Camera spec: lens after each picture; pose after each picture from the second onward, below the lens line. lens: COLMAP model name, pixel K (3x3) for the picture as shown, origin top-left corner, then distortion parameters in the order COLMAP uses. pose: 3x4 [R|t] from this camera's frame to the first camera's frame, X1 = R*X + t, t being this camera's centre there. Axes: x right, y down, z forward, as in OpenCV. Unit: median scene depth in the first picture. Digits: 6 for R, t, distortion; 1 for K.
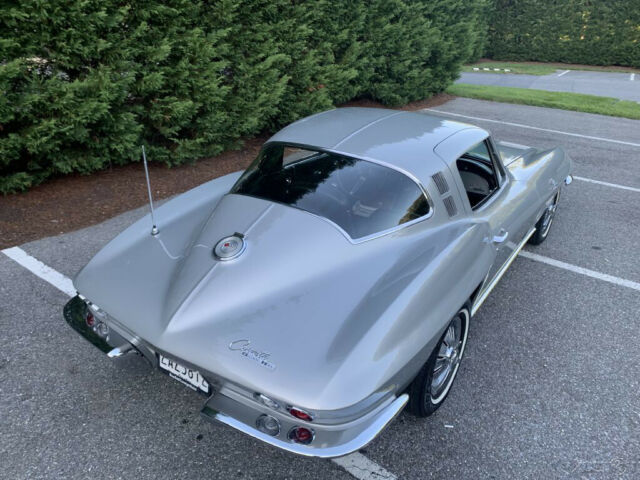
lens RADIAL K [[488.5, 0, 320.8], [0, 488.5, 233.0], [0, 0, 1]] dist [0.022089, -0.016196]
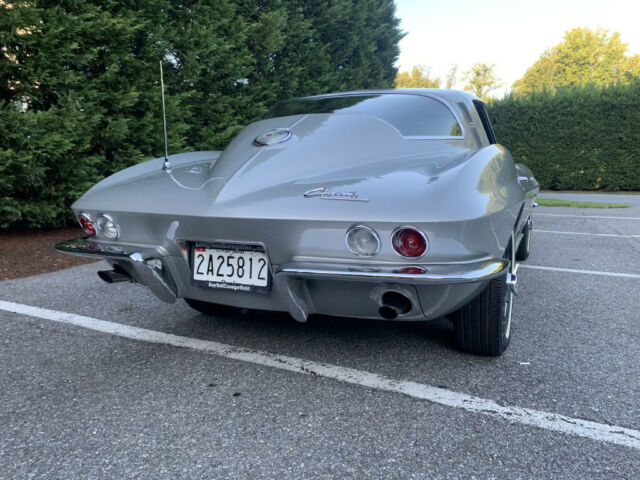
lens RADIAL K [[488.5, 0, 322.7], [0, 488.5, 236.4], [0, 0, 1]] dist [0.022089, -0.016196]
pose [[0.985957, -0.055342, 0.157563, -0.110139], [0.097436, 0.956891, -0.273615, 0.200301], [-0.135628, 0.285125, 0.948846, 0.090130]]
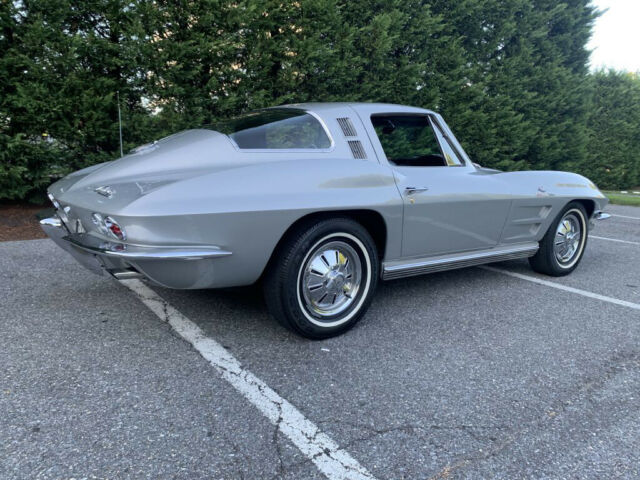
lens RADIAL K [[488.5, 0, 317.7], [0, 488.5, 231.2], [0, 0, 1]] dist [0.022089, -0.016196]
pose [[0.950686, 0.052554, -0.305671, 0.281019], [-0.132263, 0.960131, -0.246283, 0.214331], [0.280540, 0.274567, 0.919734, 0.014296]]
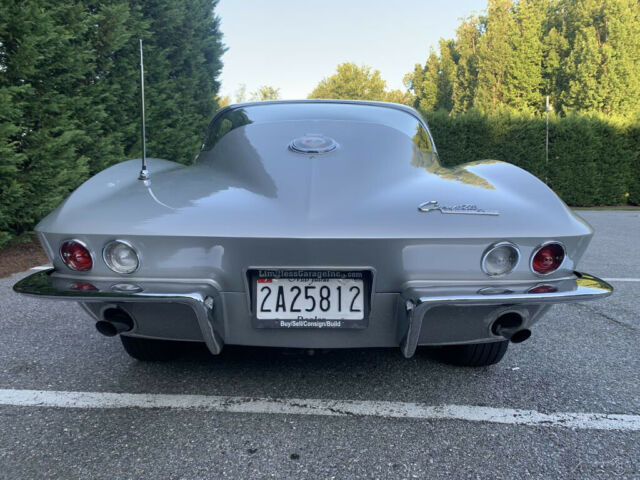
lens RADIAL K [[488.5, 0, 315.7], [0, 488.5, 234.1], [0, 0, 1]] dist [0.022089, -0.016196]
pose [[0.843148, -0.078539, 0.531914, -0.265260], [0.239092, 0.940852, -0.240069, 0.152451], [-0.481598, 0.329590, 0.812055, 0.192832]]
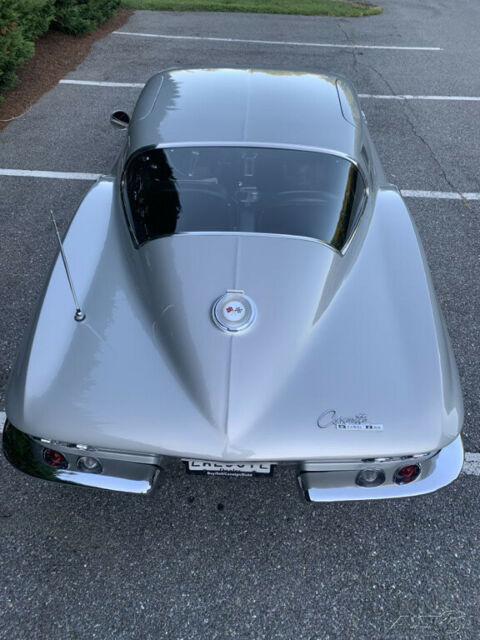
lens RADIAL K [[488.5, 0, 239.0], [0, 488.5, 307.8], [0, 0, 1]] dist [0.022089, -0.016196]
pose [[0.855945, -0.352634, 0.378164, -0.214112], [0.230249, 0.914790, 0.331881, -0.106865], [-0.462973, -0.196999, 0.864203, 0.135078]]
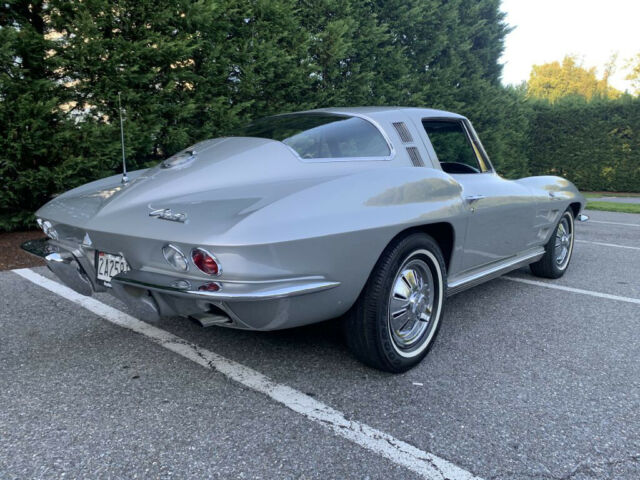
lens RADIAL K [[488.5, 0, 324.0], [0, 488.5, 234.4], [0, 0, 1]] dist [0.022089, -0.016196]
pose [[0.994760, -0.003553, -0.102179, 0.097575], [-0.025192, 0.960068, -0.278632, 0.202374], [0.099089, 0.279745, 0.954947, 0.043472]]
